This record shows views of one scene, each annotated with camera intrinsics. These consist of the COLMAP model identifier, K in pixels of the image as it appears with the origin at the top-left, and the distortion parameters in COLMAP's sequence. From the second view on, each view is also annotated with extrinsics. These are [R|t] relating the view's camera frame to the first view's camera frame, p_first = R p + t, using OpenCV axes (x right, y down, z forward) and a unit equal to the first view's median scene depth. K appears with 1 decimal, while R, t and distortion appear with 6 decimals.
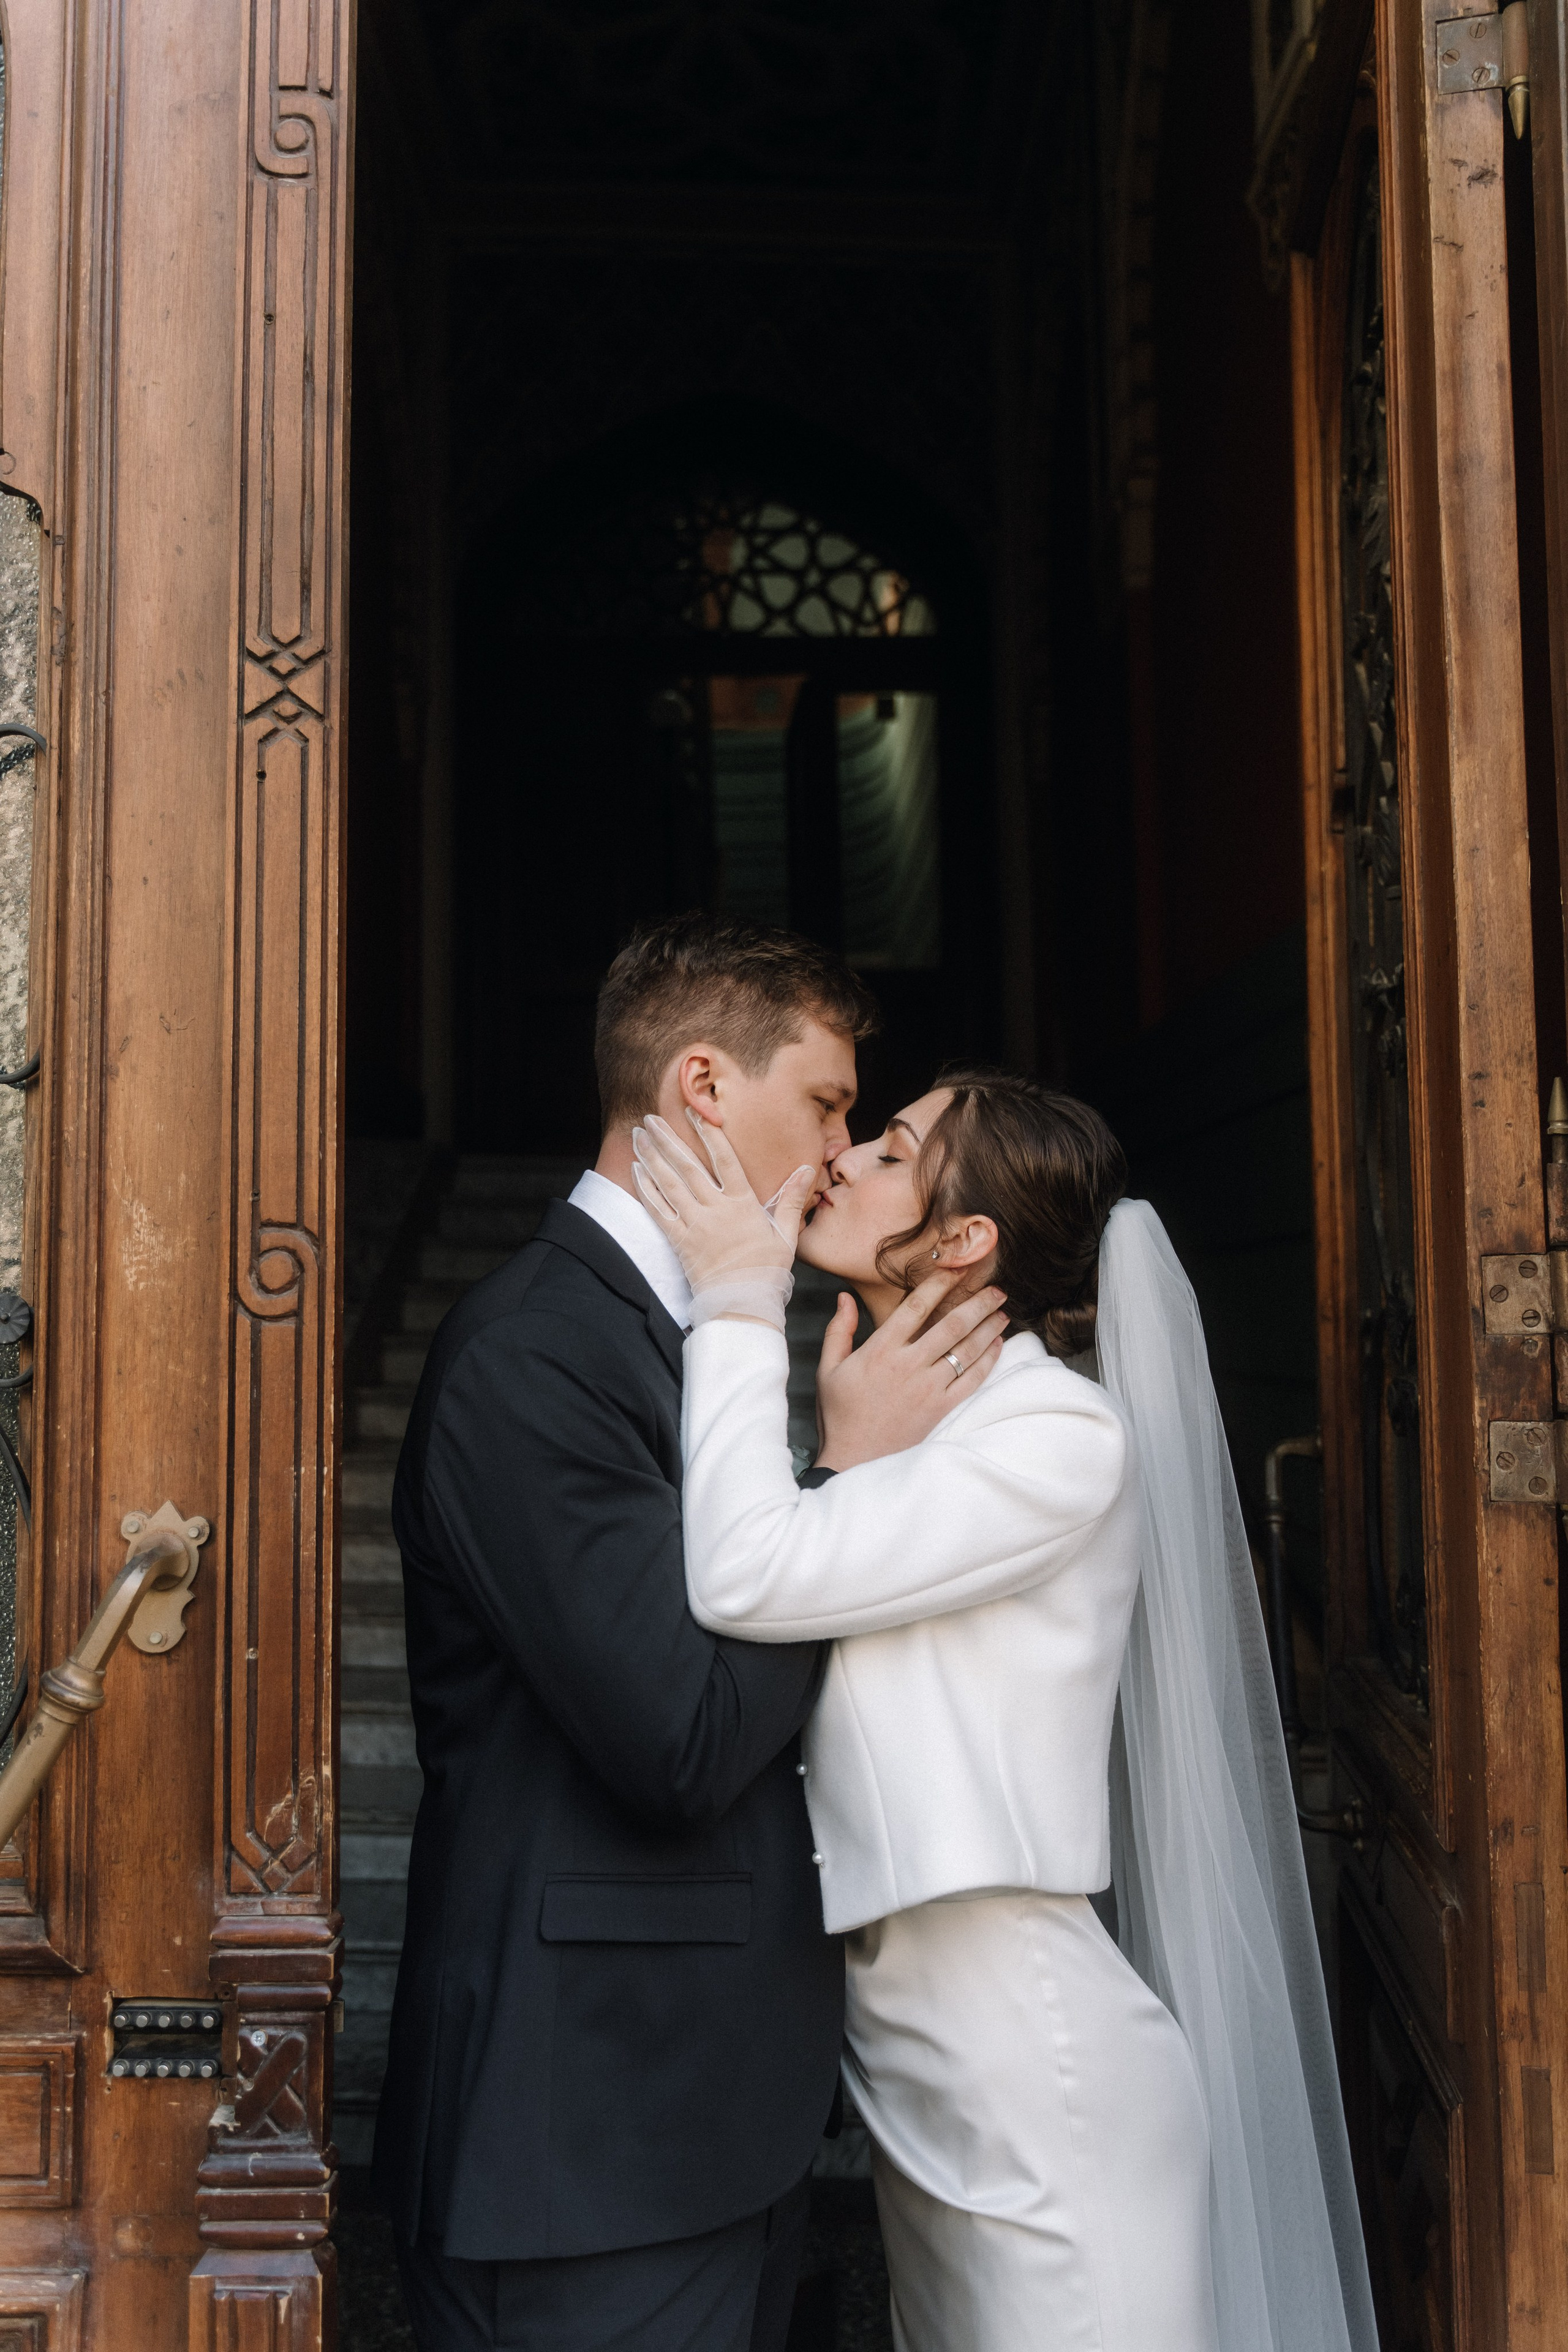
lens RADIAL K [[1891.0, 0, 842.1], [0, 1891.0, 1173.3], [0, 0, 1]] dist [-0.009064, 0.013663]
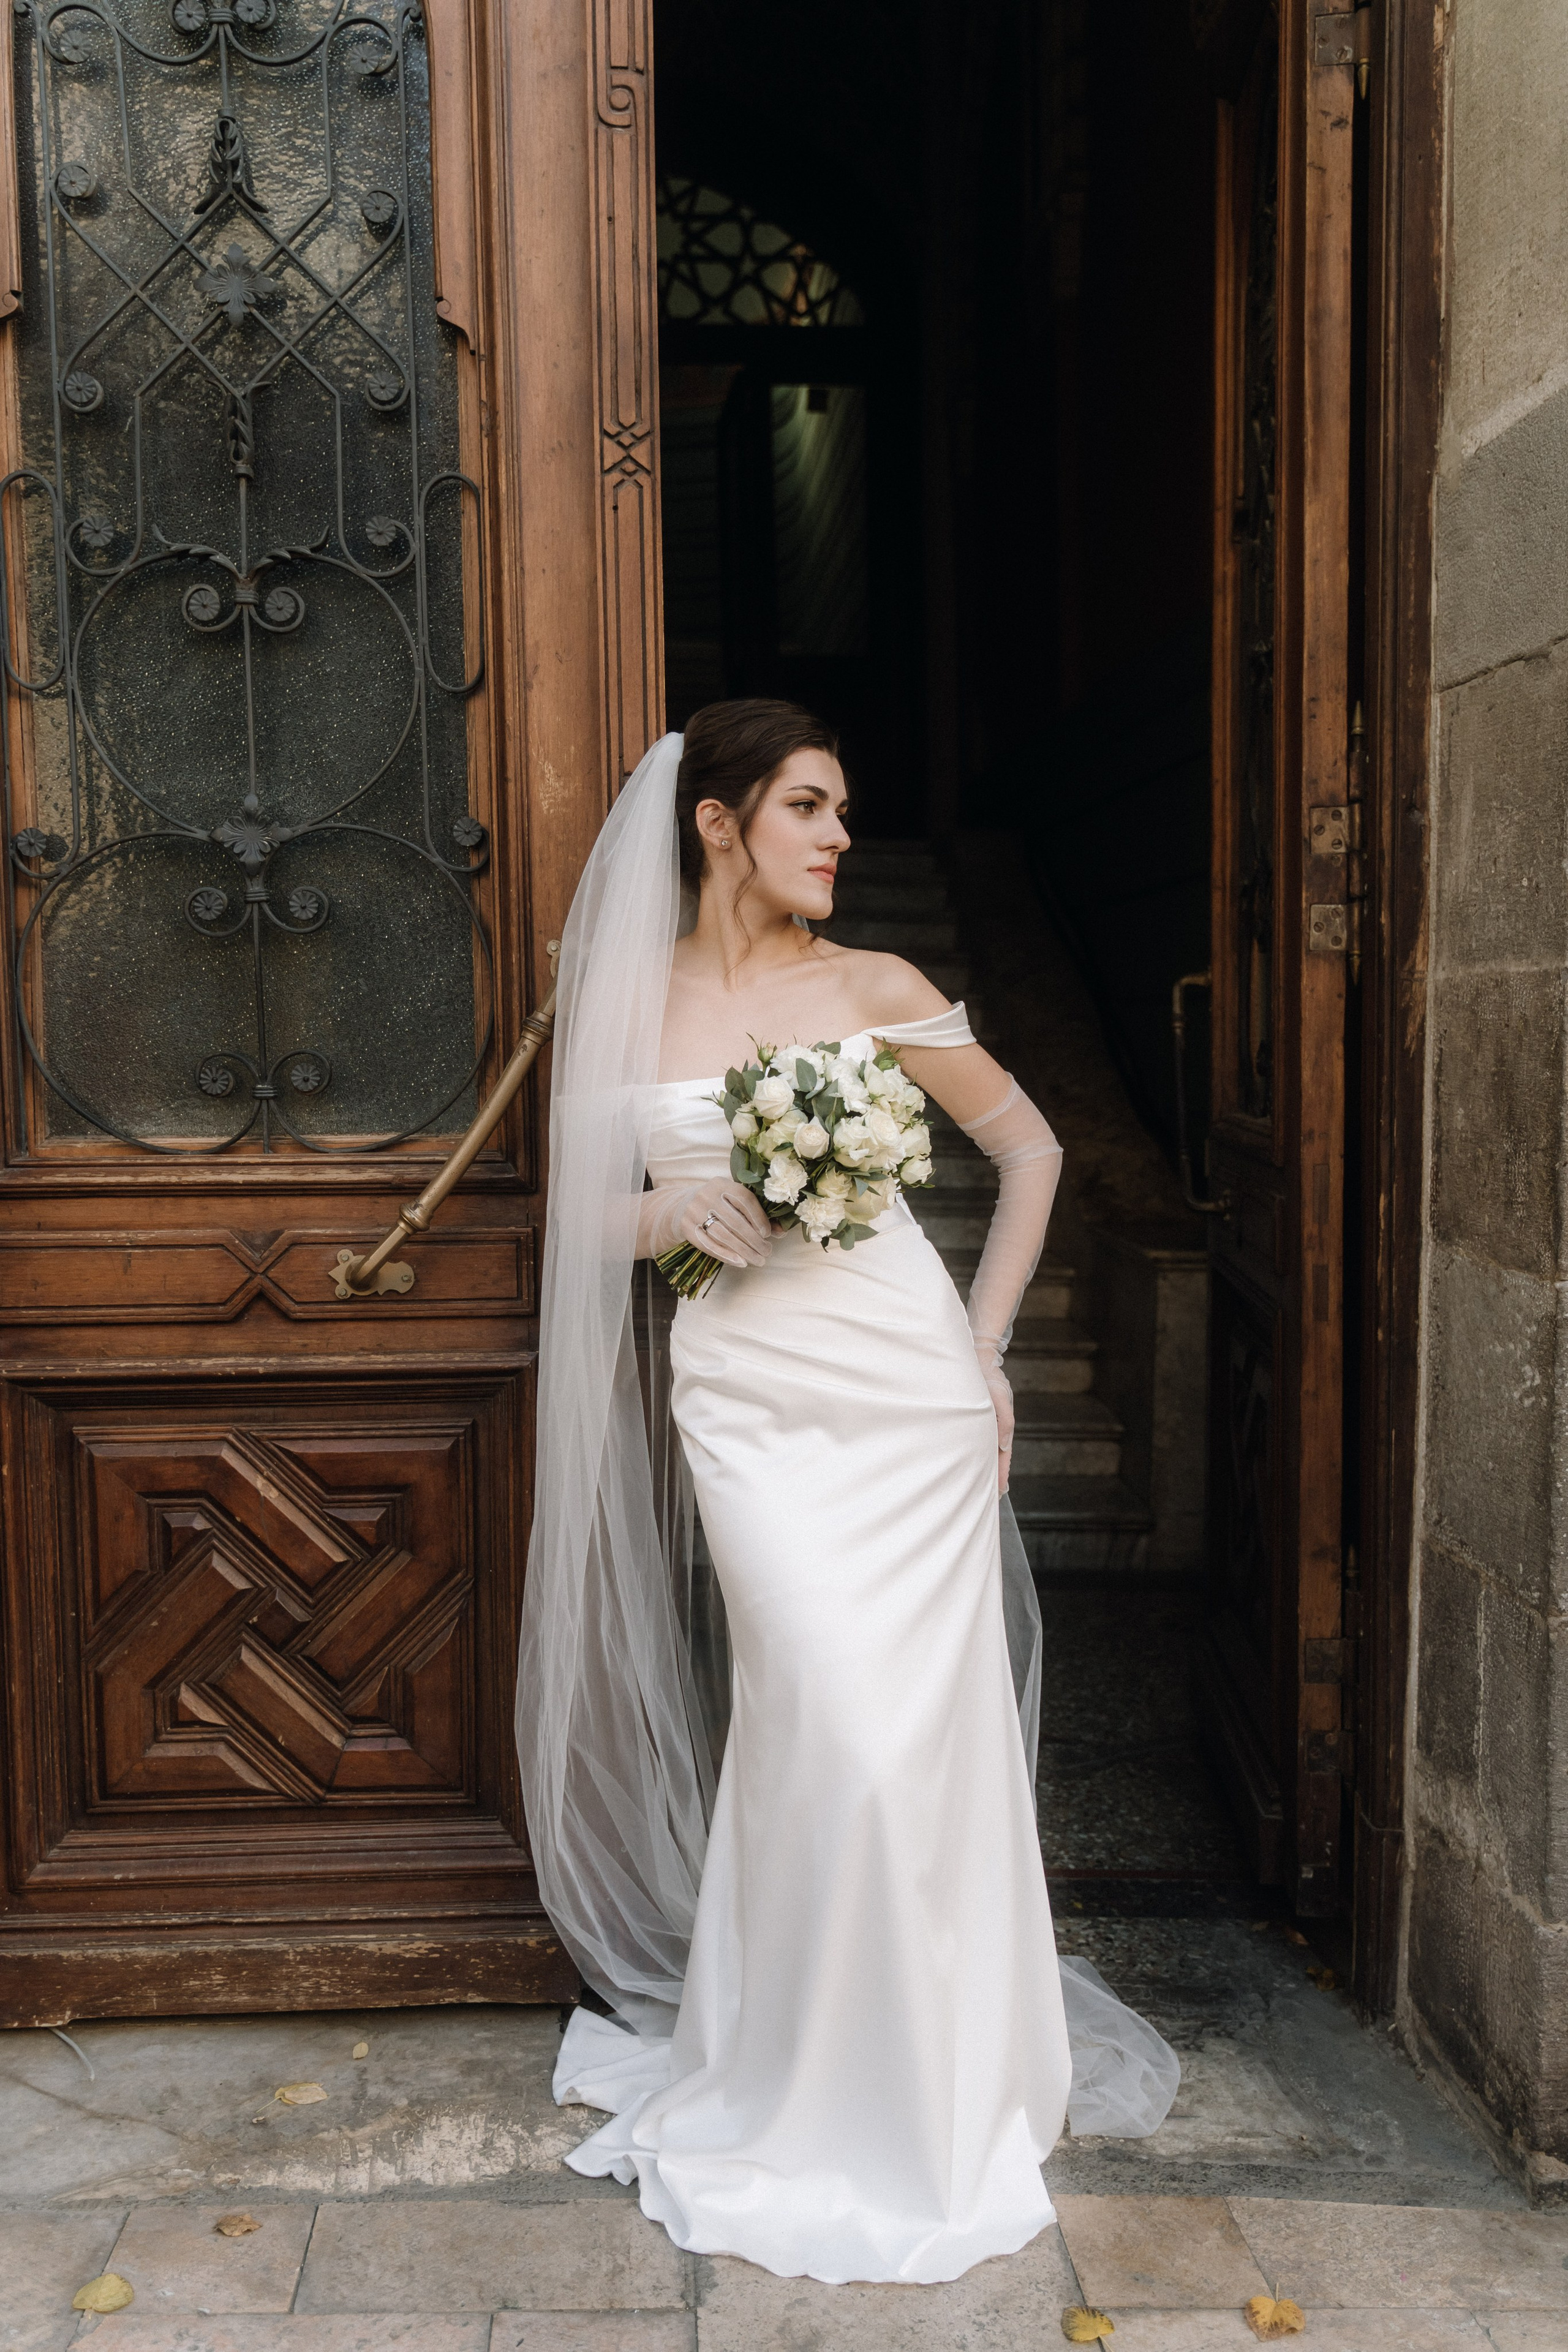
lens RADIAL K [[1891.0, 0, 842.1], [0, 1891.0, 1173.3], [0, 0, 1]] dist [-0.009064, 0.013663]
pose [[0.998322, -0.006263, 0.057575, -0.184674], [-0.002770, 0.987834, 0.155488, 0.105957], [-0.057849, -0.155386, 0.986159, -0.711814]]
